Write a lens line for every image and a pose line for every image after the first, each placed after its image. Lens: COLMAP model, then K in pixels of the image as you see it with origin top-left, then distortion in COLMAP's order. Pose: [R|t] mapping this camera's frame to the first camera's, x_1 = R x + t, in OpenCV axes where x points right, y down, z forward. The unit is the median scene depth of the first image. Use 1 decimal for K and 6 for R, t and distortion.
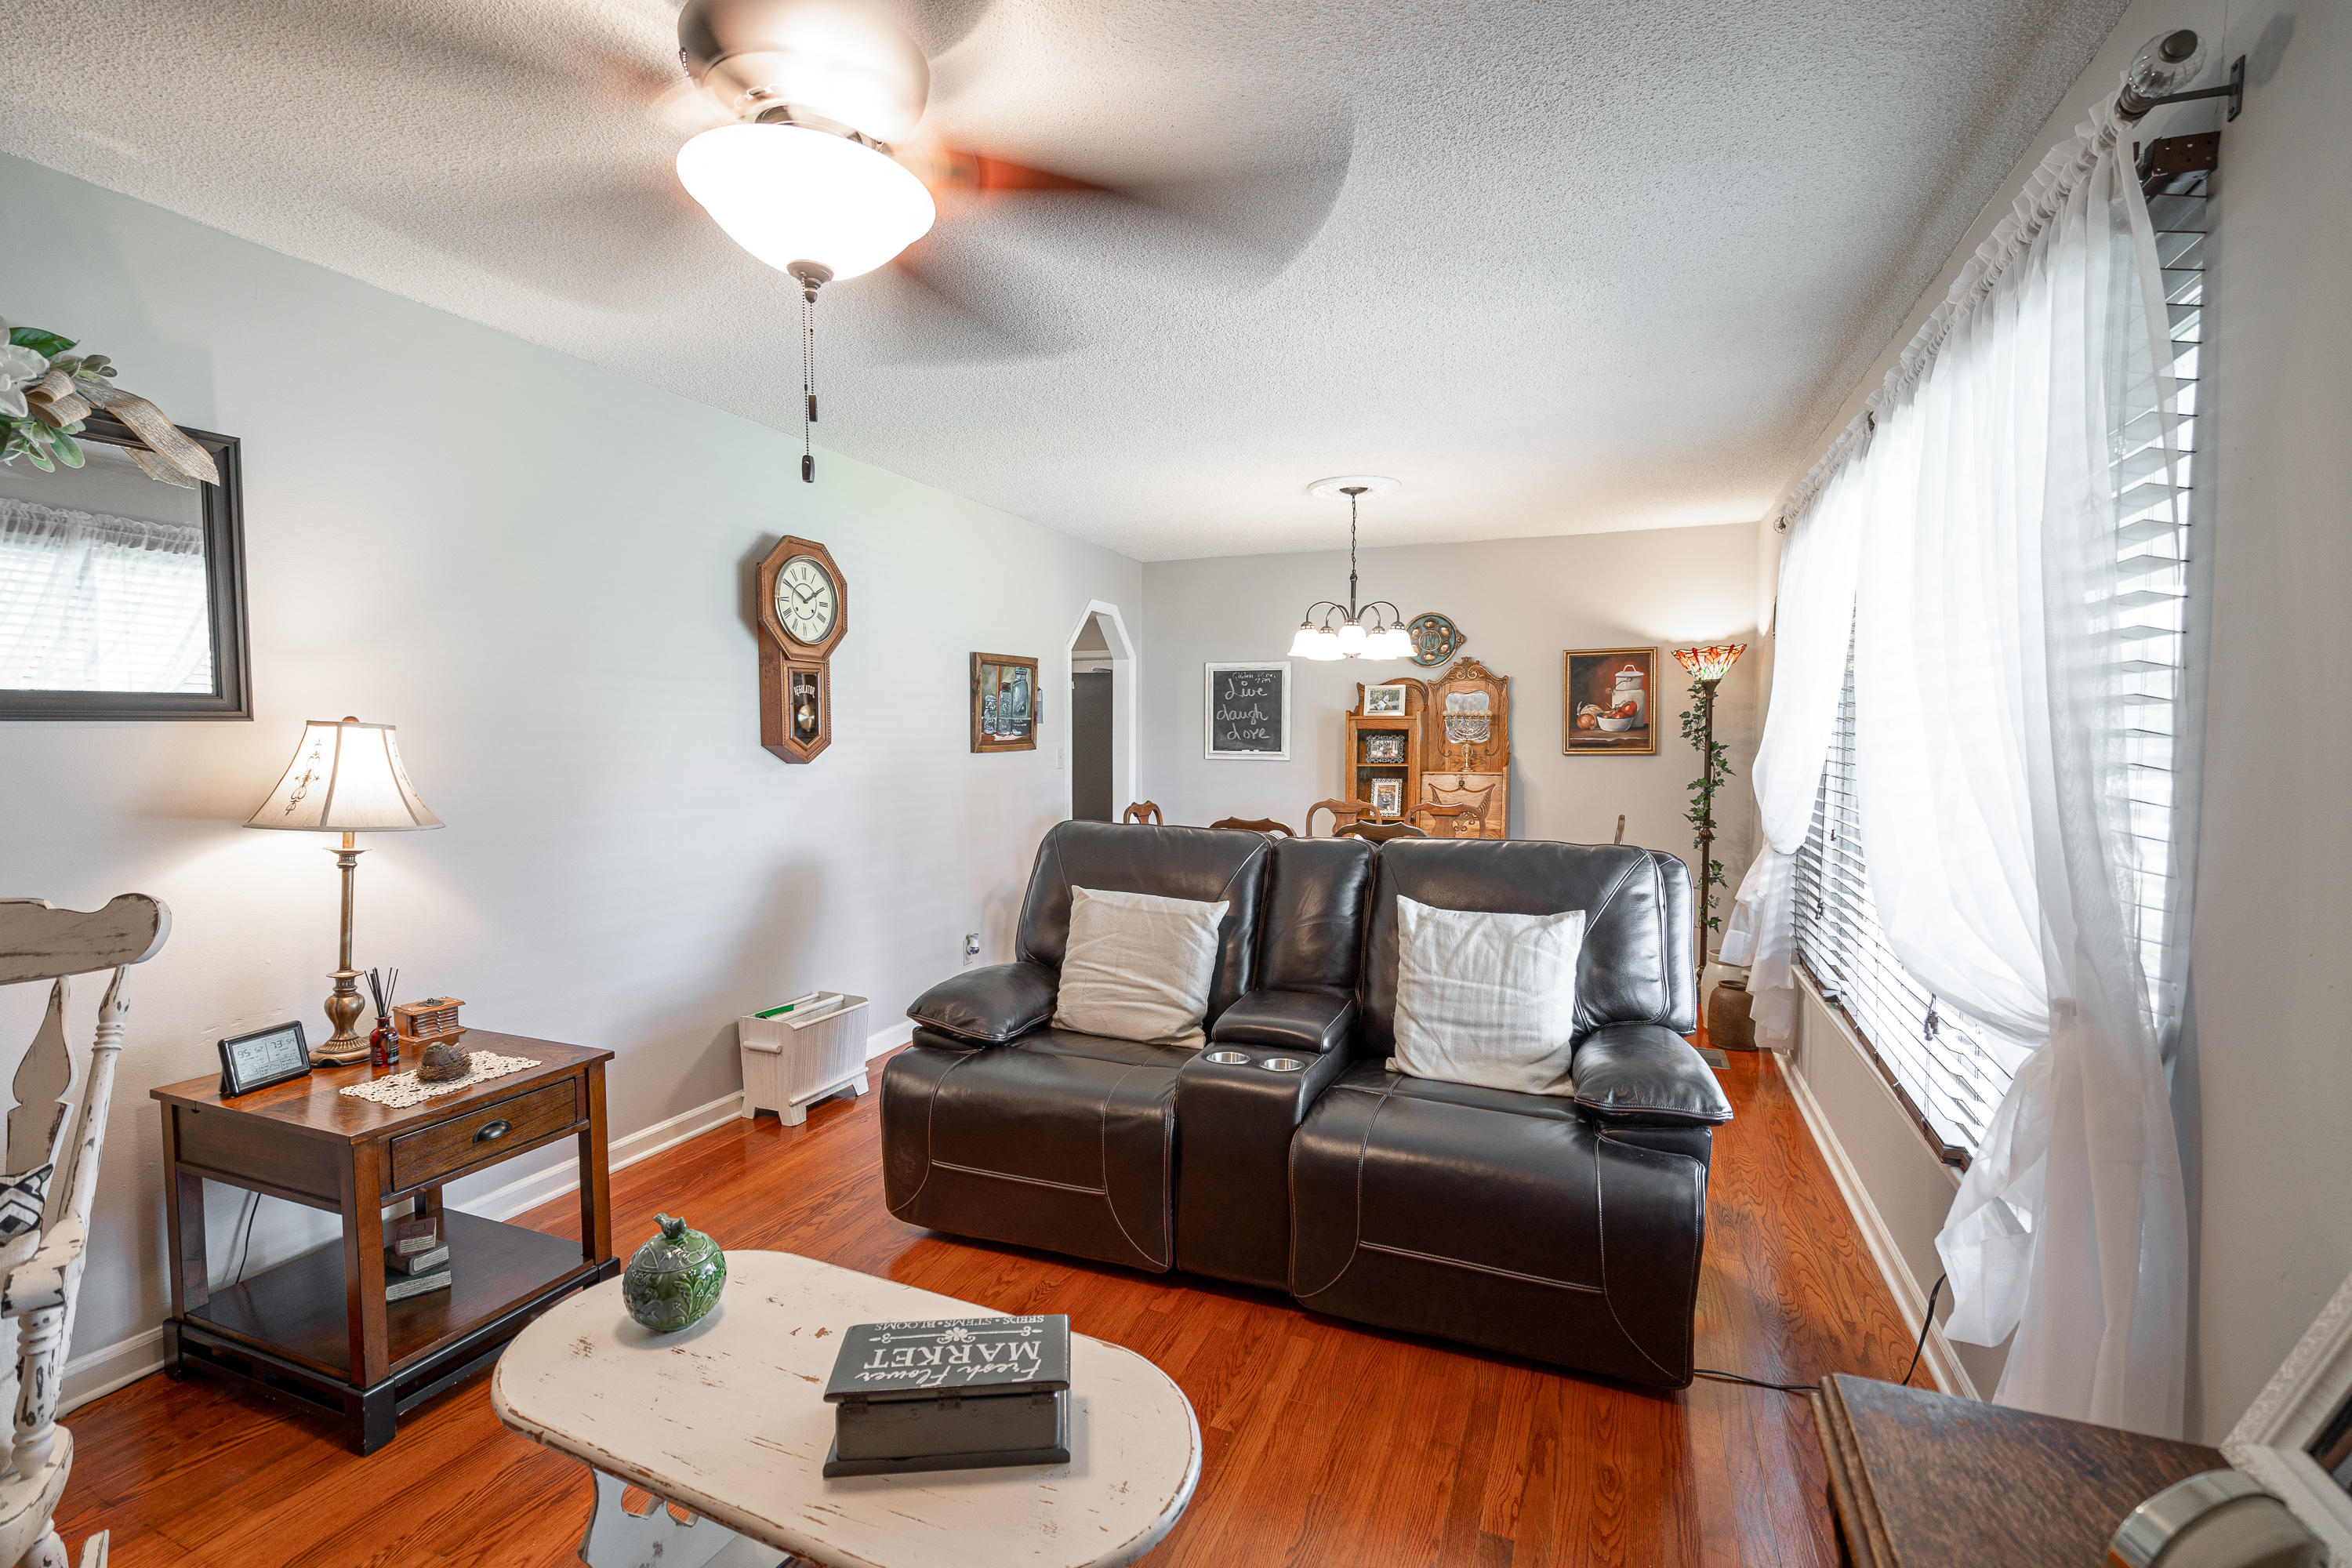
lens RADIAL K [[1046.8, 0, 1170.5], [0, 1046.8, 791.4], [0, 0, 1]] dist [-0.004998, 0.000781]
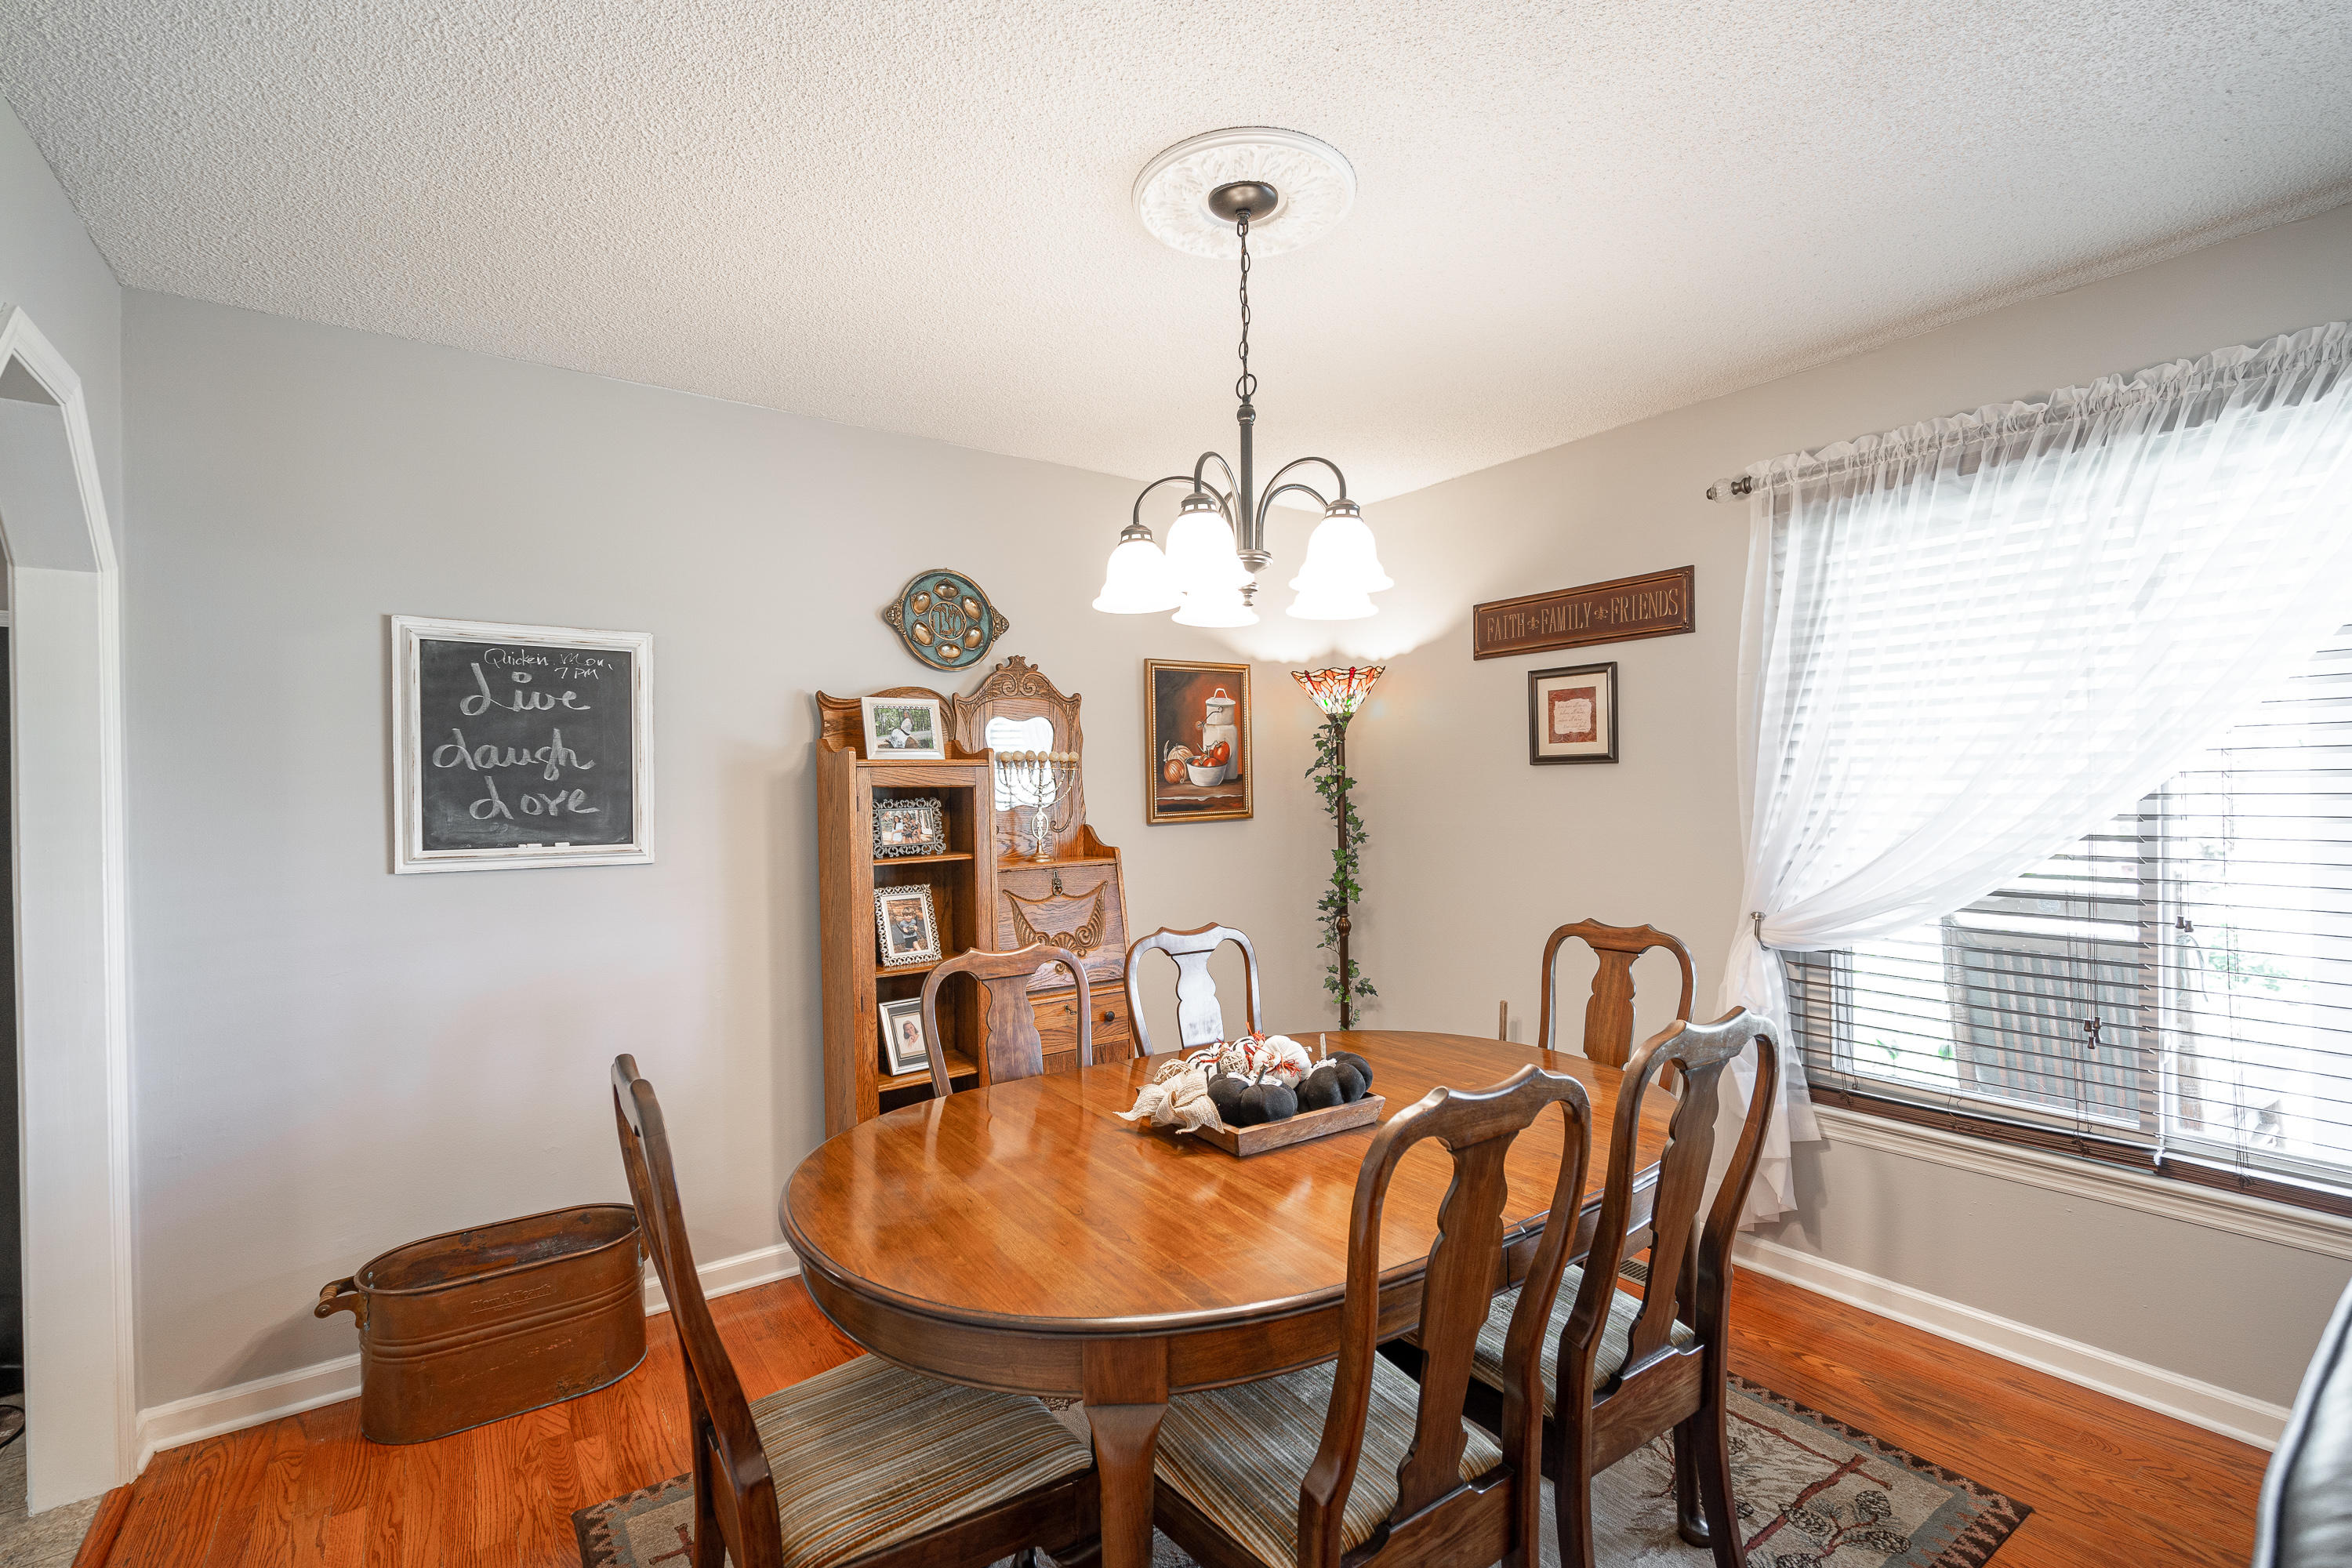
lens RADIAL K [[1046.8, 0, 1170.5], [0, 1046.8, 791.4], [0, 0, 1]] dist [-0.004998, 0.000781]
pose [[0.524209, -0.013497, 0.851483, -0.153877], [0.064264, 0.997650, -0.023750, -0.038403], [-0.849162, 0.067170, 0.523844, 0.648797]]
